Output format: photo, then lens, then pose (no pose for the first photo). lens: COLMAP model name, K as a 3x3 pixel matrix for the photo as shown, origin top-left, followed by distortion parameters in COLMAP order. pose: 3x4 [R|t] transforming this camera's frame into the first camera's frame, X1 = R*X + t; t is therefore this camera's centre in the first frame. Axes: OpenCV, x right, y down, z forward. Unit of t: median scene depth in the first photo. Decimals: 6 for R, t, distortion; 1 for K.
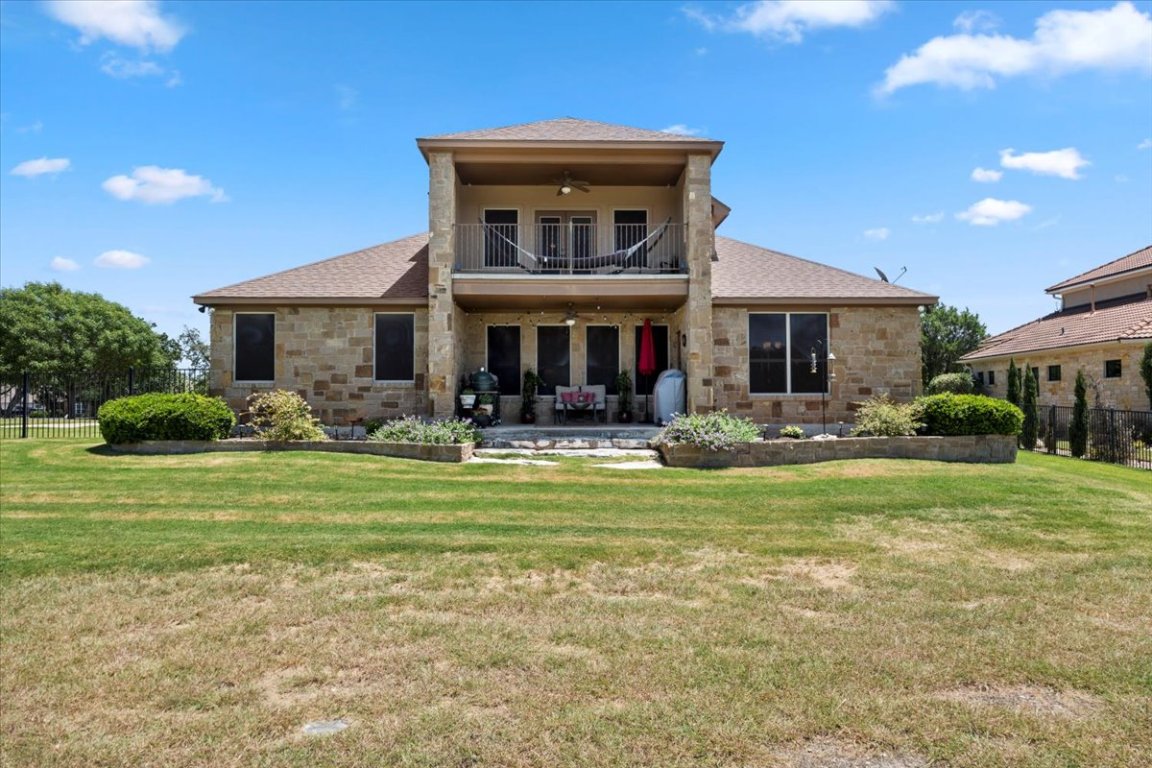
lens RADIAL K [[734.0, 0, 576.0], [0, 734.0, 384.0], [0, 0, 1]] dist [0.004947, 0.000769]
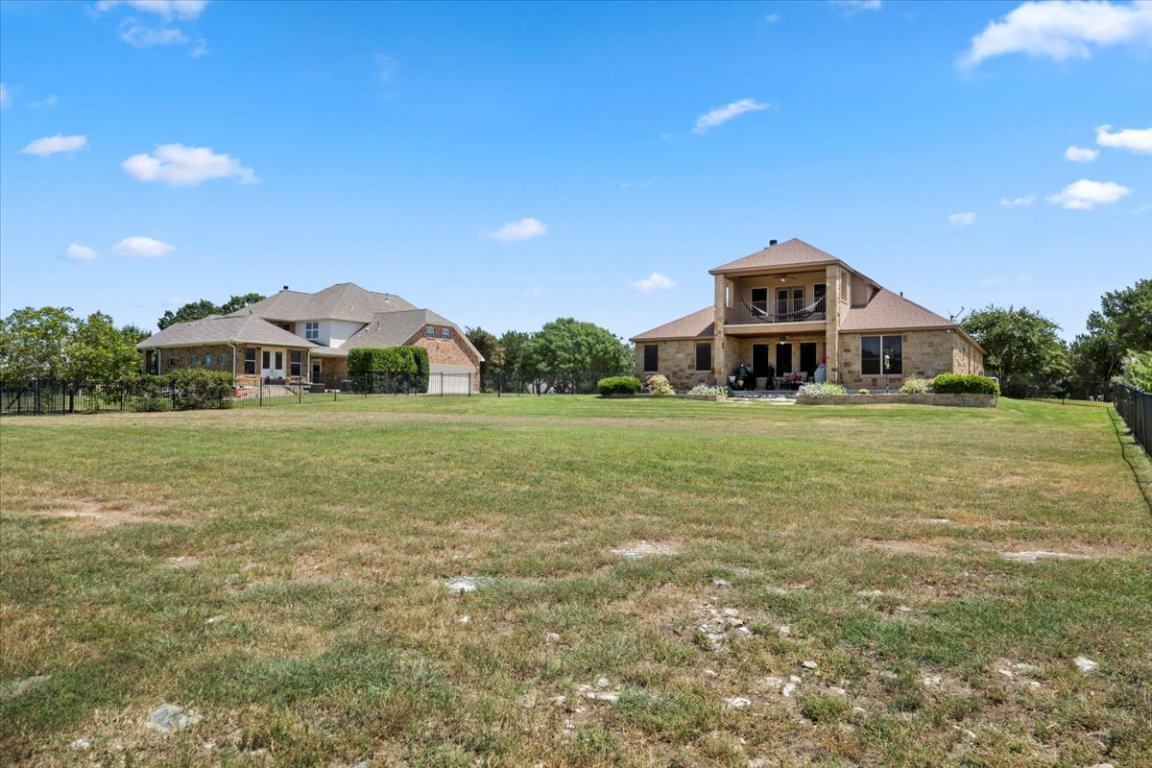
lens RADIAL K [[540.4, 0, 585.4], [0, 540.4, 384.0], [0, 0, 1]] dist [0.006570, 0.001494]
pose [[0.831403, 0.001971, -0.555667, 0.425308], [0.005925, 0.999905, 0.012411, 0.014655], [0.555639, -0.013611, 0.831312, -0.693213]]
